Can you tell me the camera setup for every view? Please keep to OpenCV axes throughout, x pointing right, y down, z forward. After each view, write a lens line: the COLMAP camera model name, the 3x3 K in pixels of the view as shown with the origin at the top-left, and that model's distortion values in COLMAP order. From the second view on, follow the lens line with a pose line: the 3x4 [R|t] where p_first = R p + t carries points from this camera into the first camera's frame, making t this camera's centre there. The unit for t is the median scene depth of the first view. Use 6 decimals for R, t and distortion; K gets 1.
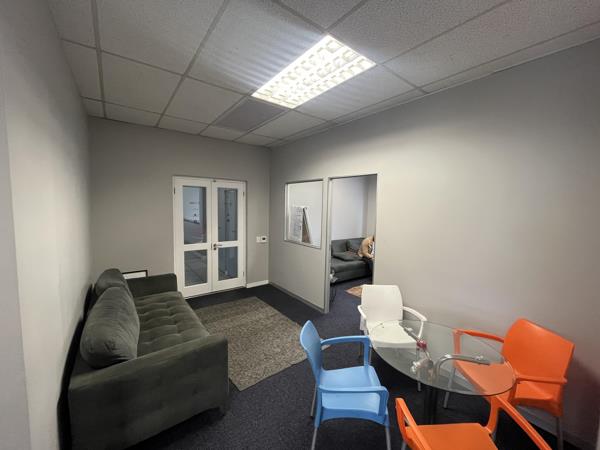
lens RADIAL K [[240.2, 0, 298.6], [0, 240.2, 225.2], [0, 0, 1]] dist [-0.002348, -0.000465]
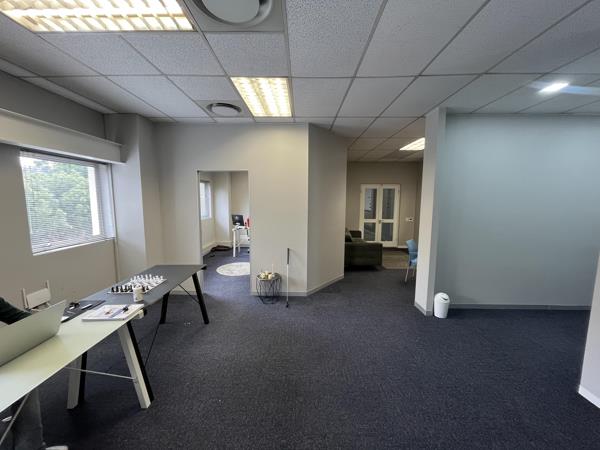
lens RADIAL K [[240.2, 0, 297.7], [0, 240.2, 225.8], [0, 0, 1]] dist [-0.002348, -0.000465]
pose [[0.782903, 0.048677, -0.620237, 0.280841], [-0.039926, 0.998810, 0.027991, 0.092771], [0.620861, 0.002849, 0.783915, -0.780013]]
